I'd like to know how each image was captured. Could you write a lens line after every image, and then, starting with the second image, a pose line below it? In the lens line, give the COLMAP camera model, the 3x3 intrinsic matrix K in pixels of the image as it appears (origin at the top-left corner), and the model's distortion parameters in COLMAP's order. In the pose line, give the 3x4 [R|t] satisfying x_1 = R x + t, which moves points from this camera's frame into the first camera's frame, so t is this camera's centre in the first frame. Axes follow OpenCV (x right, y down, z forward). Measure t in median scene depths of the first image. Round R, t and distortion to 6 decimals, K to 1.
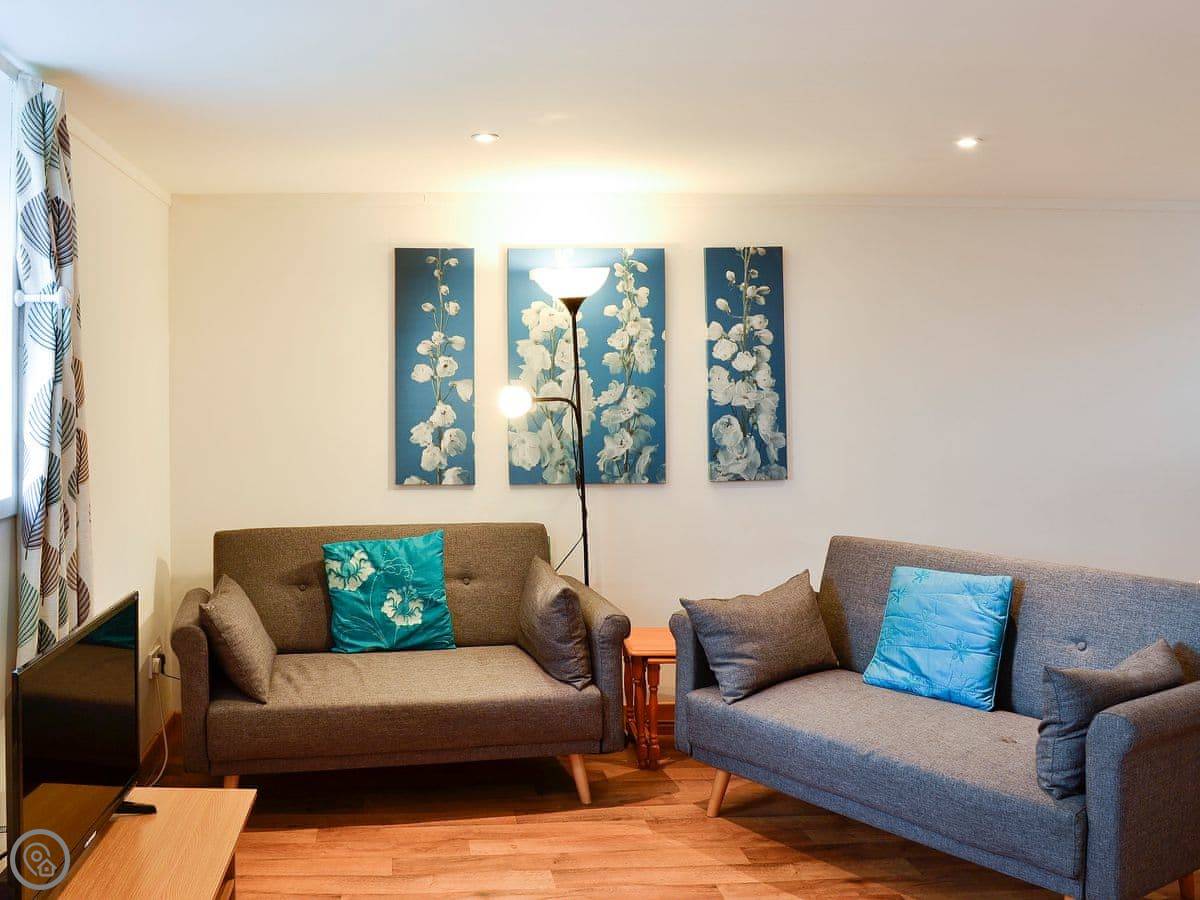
lens RADIAL K [[1099.8, 0, 599.6], [0, 1099.8, 474.0], [0, 0, 1]] dist [-0.071683, -0.006006]
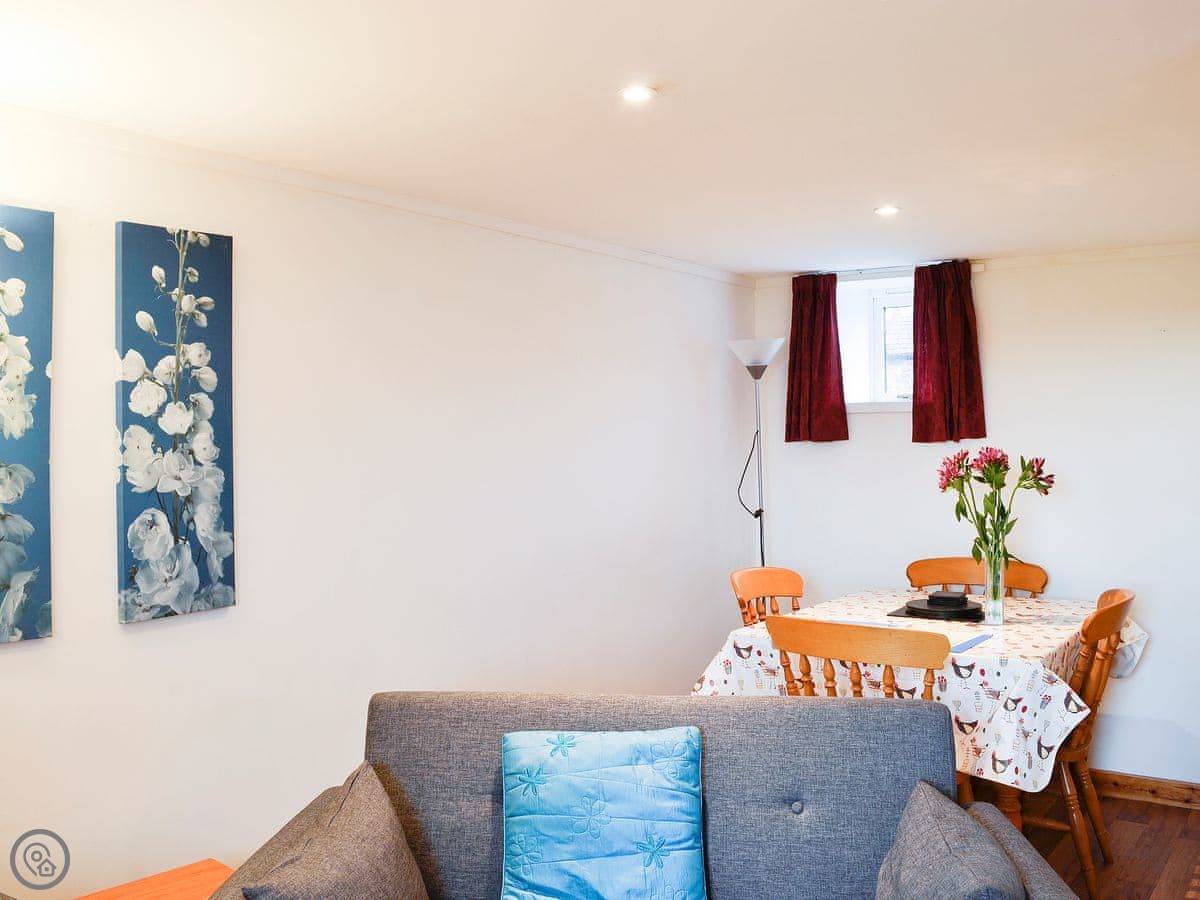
lens RADIAL K [[1099.8, 0, 599.6], [0, 1099.8, 474.0], [0, 0, 1]] dist [-0.071683, -0.006006]
pose [[0.712361, -0.021056, 0.701498, -0.122911], [0.062751, 0.997457, -0.033782, -0.037640], [-0.699003, 0.068085, 0.711871, 0.417266]]
